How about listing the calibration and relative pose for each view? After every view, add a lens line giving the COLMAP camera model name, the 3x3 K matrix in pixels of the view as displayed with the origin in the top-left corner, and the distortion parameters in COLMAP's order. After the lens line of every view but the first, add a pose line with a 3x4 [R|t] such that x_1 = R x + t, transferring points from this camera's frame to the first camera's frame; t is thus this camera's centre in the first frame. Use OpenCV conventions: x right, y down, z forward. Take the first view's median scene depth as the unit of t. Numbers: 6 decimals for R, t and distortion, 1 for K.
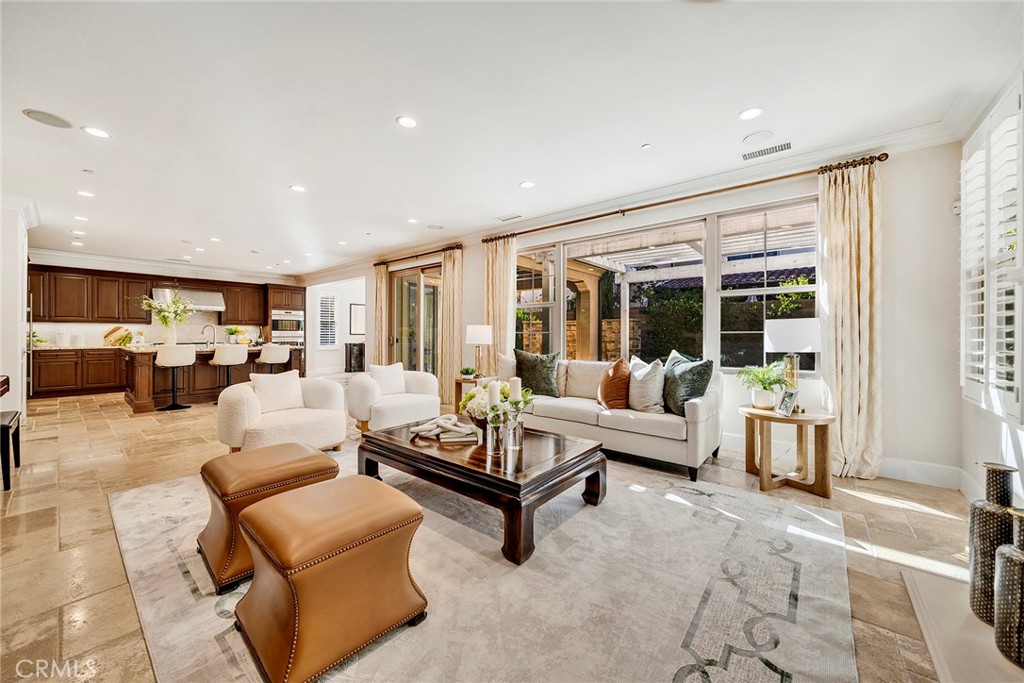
lens RADIAL K [[370.2, 0, 507.1], [0, 370.2, 335.6], [0, 0, 1]] dist [-0.010060, -0.000103]
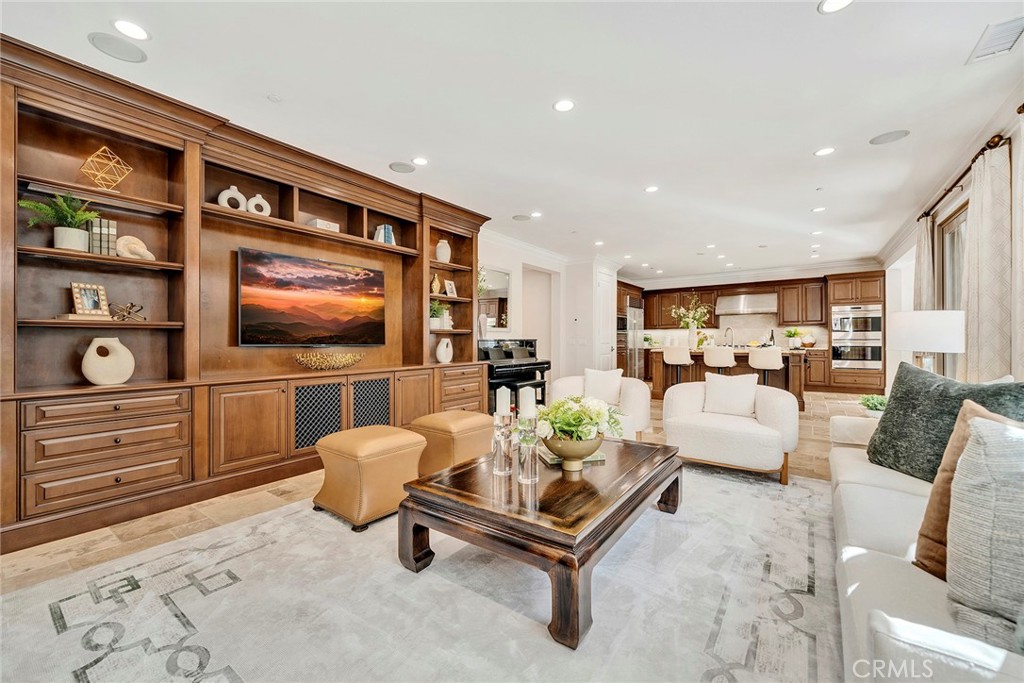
lens RADIAL K [[408.3, 0, 509.2], [0, 408.3, 341.5], [0, 0, 1]] dist [-0.000931, 0.000084]
pose [[0.072188, -0.000579, -0.997391, 0.395287], [0.004713, 0.999989, -0.000240, 0.008863], [0.997380, -0.004683, 0.072189, 0.415990]]
